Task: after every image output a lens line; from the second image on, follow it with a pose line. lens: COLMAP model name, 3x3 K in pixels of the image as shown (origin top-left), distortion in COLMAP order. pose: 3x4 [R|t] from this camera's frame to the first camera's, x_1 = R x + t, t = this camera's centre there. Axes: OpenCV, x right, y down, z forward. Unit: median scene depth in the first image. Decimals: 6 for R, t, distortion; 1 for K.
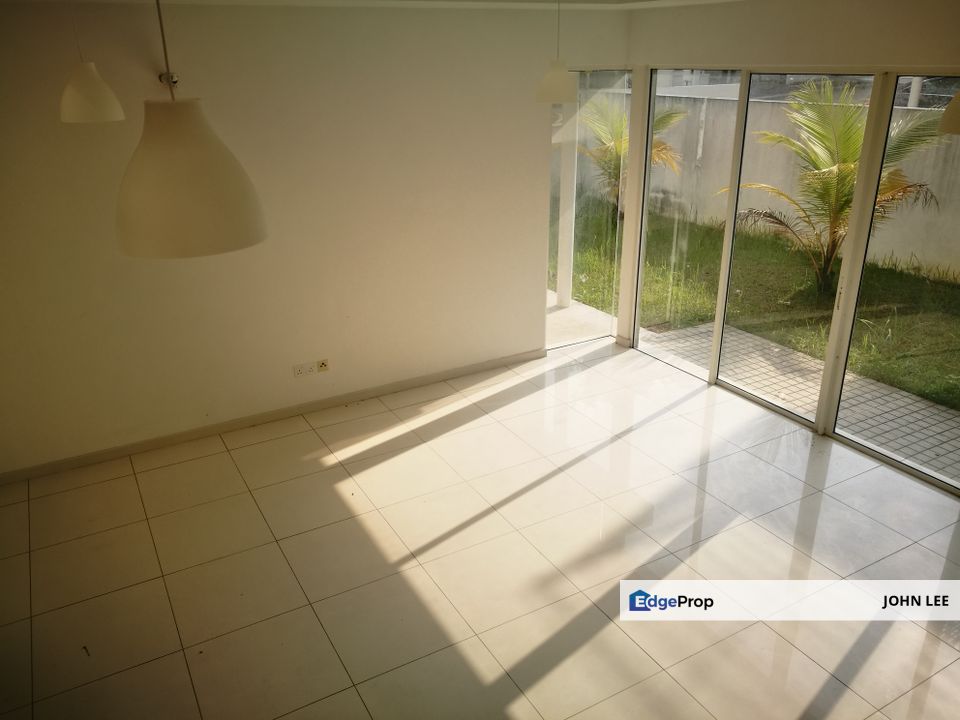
lens RADIAL K [[749.8, 0, 480.0], [0, 749.8, 360.0], [0, 0, 1]] dist [0.008176, 0.002011]
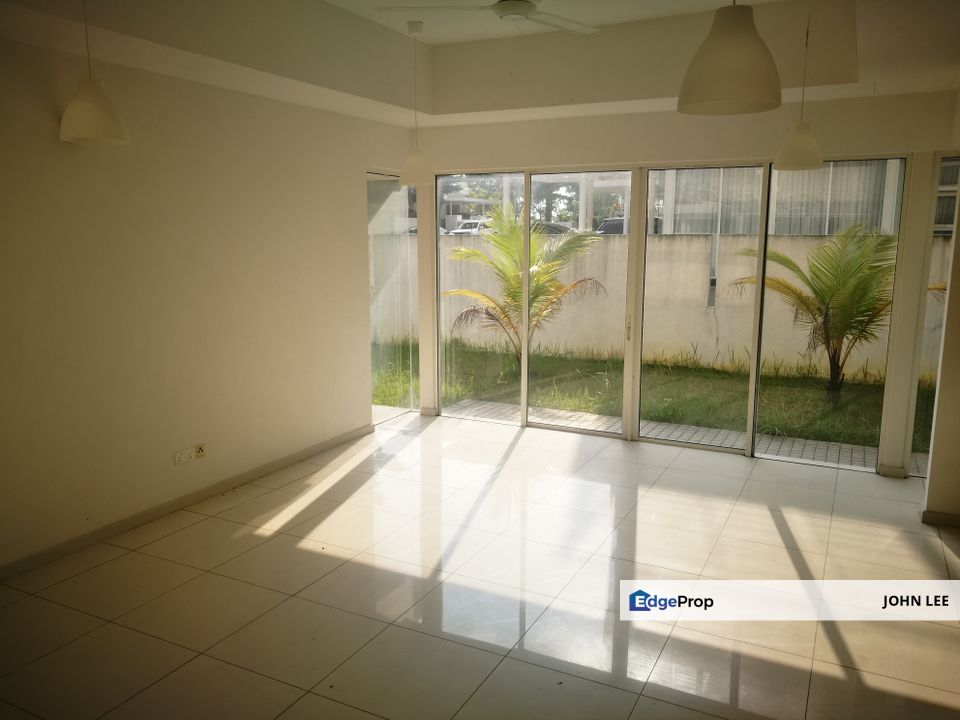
lens RADIAL K [[749.8, 0, 480.0], [0, 749.8, 360.0], [0, 0, 1]] dist [0.008176, 0.002011]
pose [[0.835149, -0.077761, 0.544499, -0.397214], [0.197098, 0.966523, -0.164276, 0.113166], [-0.513496, 0.244514, 0.822517, 0.045233]]
